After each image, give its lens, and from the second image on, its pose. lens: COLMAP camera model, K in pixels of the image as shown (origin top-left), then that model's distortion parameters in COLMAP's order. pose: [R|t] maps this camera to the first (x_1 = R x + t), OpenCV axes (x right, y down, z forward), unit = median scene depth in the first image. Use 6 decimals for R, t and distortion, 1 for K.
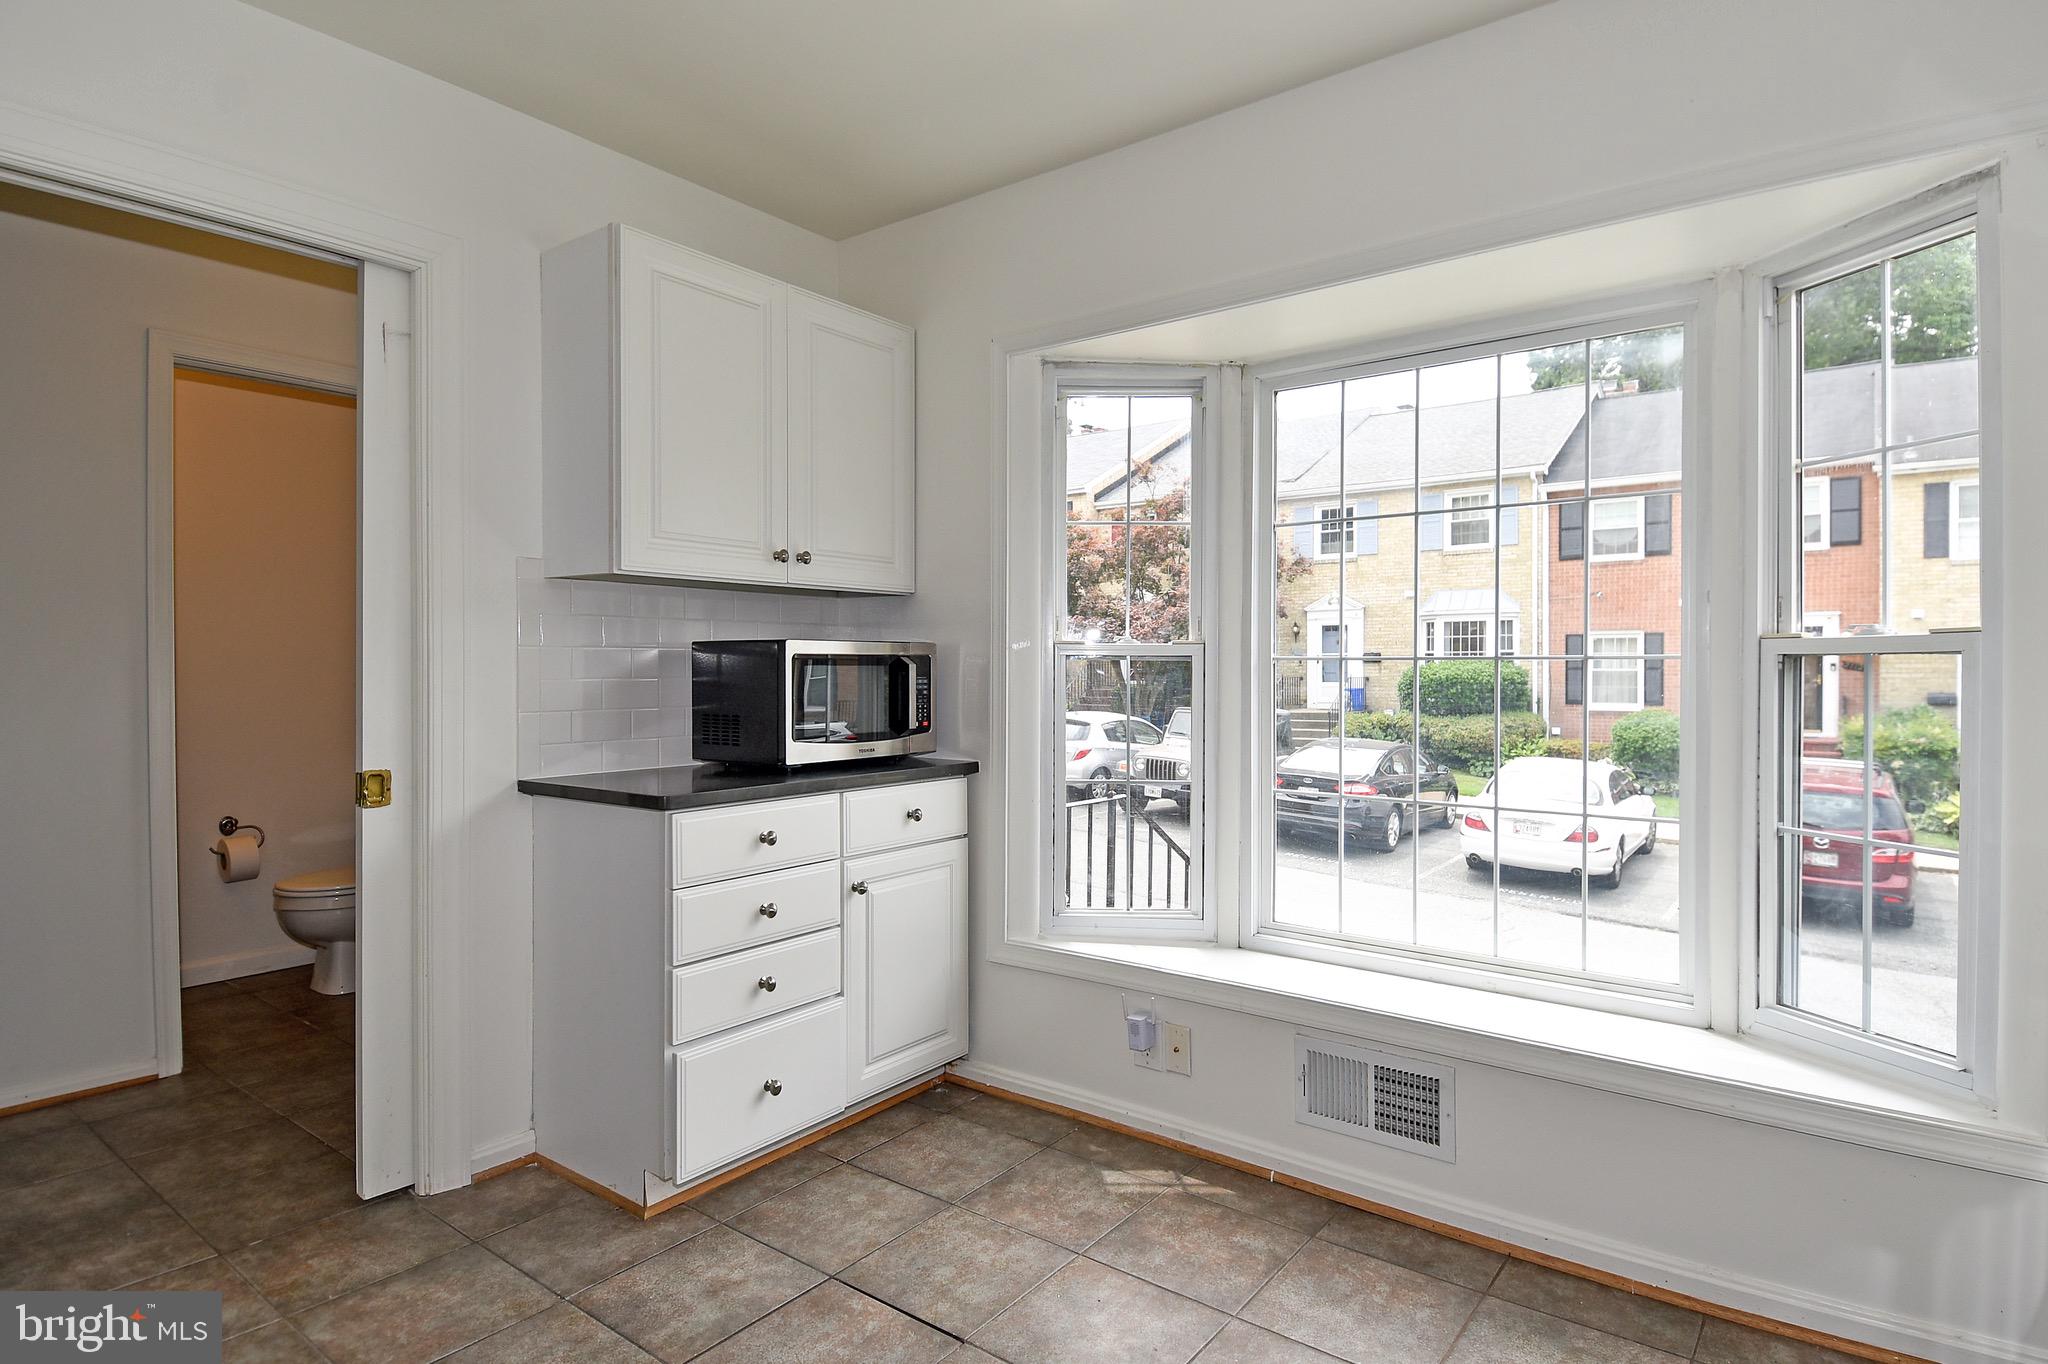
lens RADIAL K [[1038.8, 0, 1057.1], [0, 1038.8, 676.9], [0, 0, 1]] dist [0.057565, -0.052622]
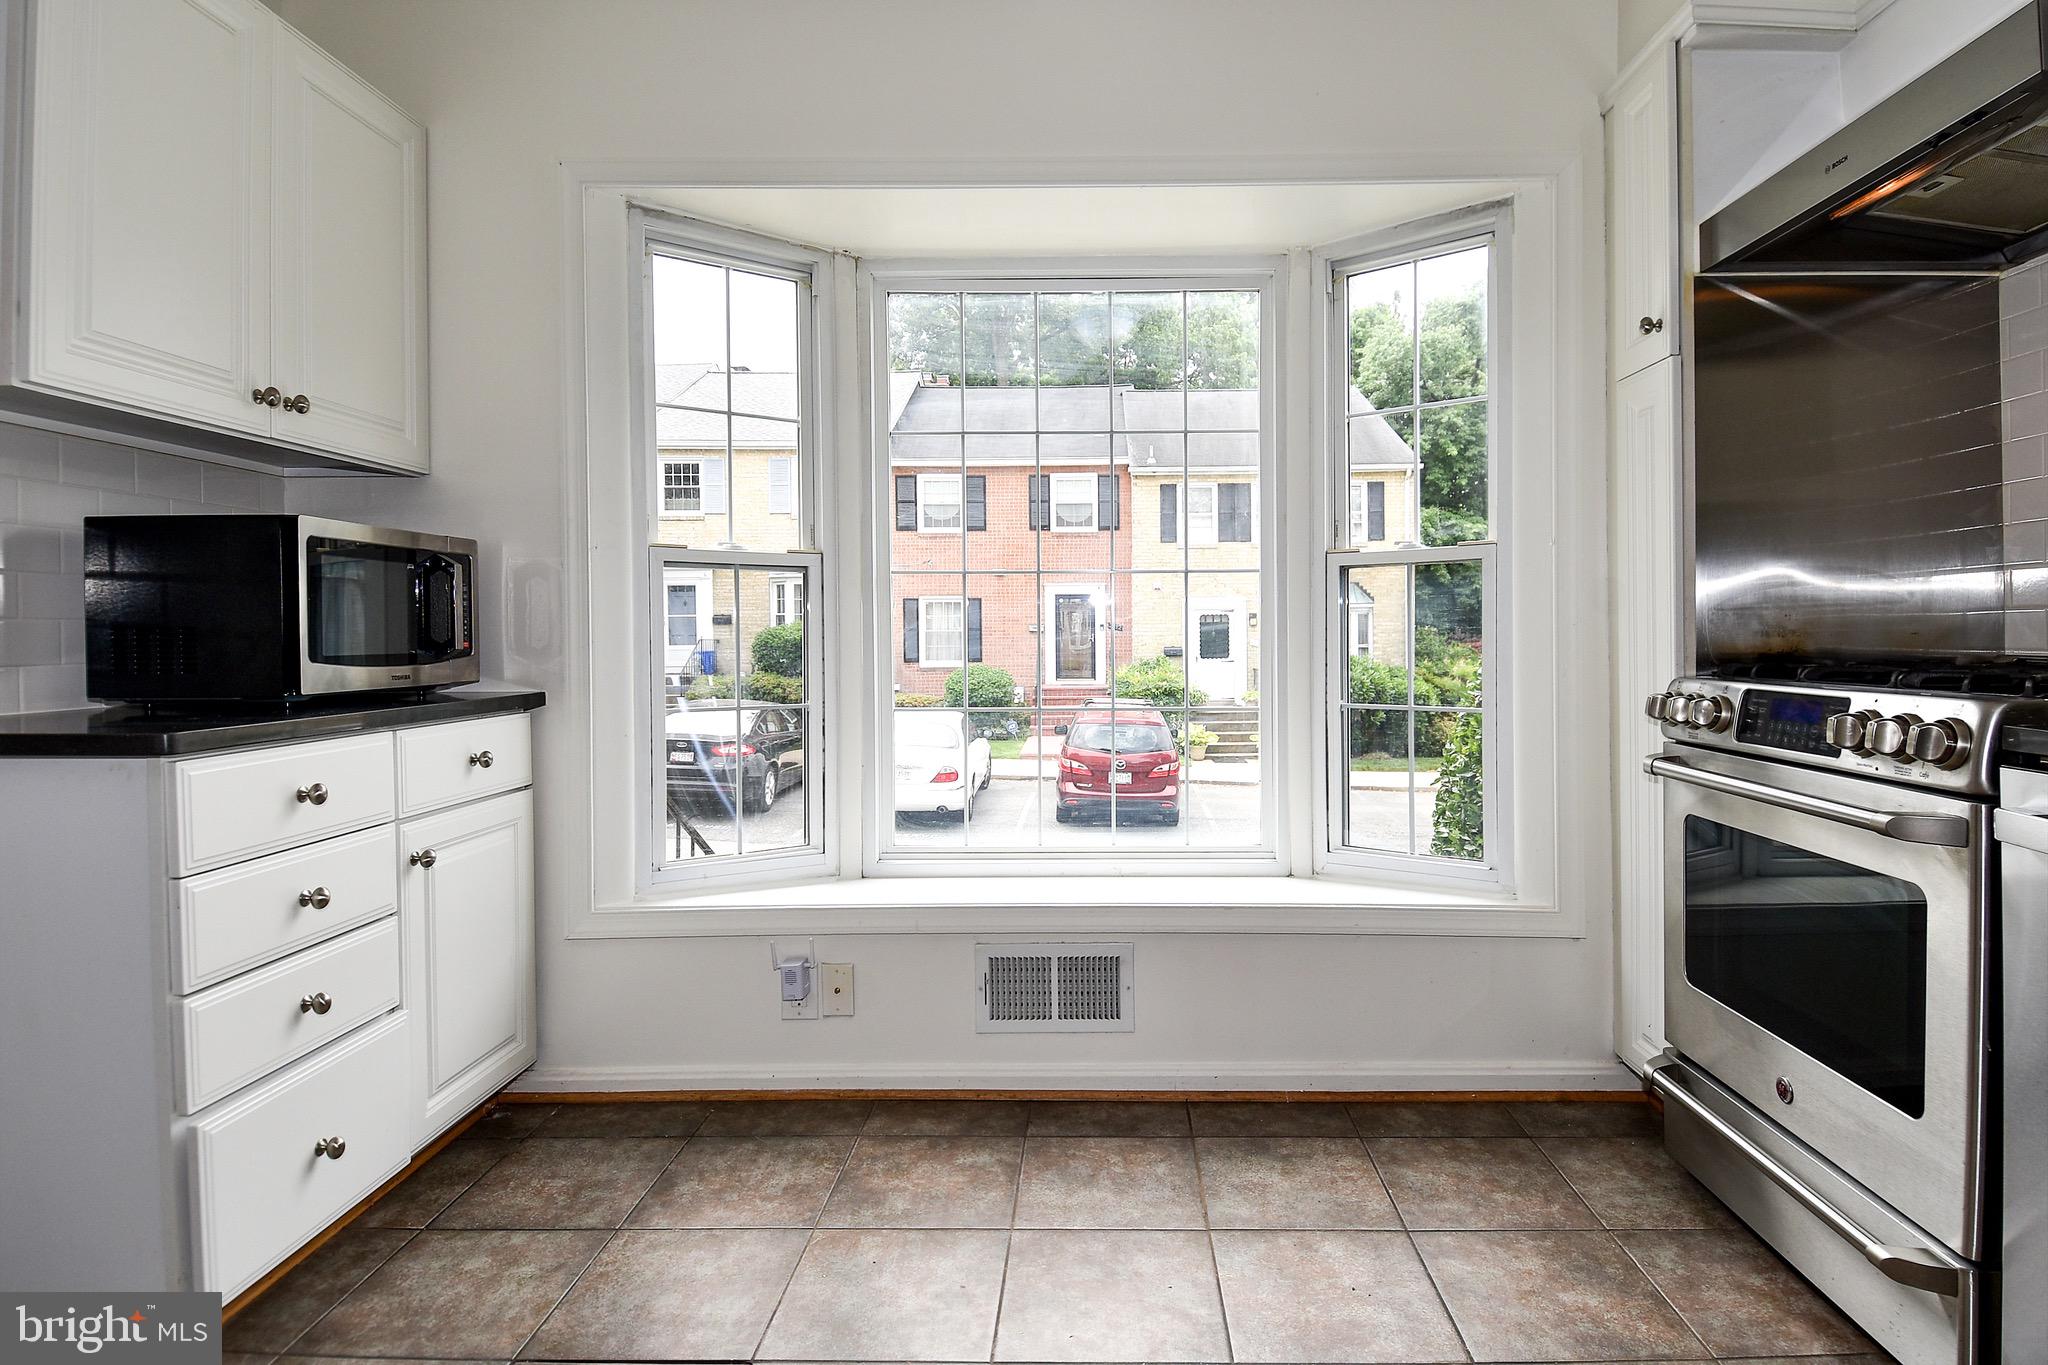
lens RADIAL K [[1061.5, 0, 1049.5], [0, 1061.5, 641.4], [0, 0, 1]] dist [0.048788, -0.044496]
pose [[0.823354, -0.007585, 0.567477, -0.249861], [0.007773, 0.999968, 0.002088, 0.049974], [-0.567475, 0.002692, 0.823386, 0.124238]]
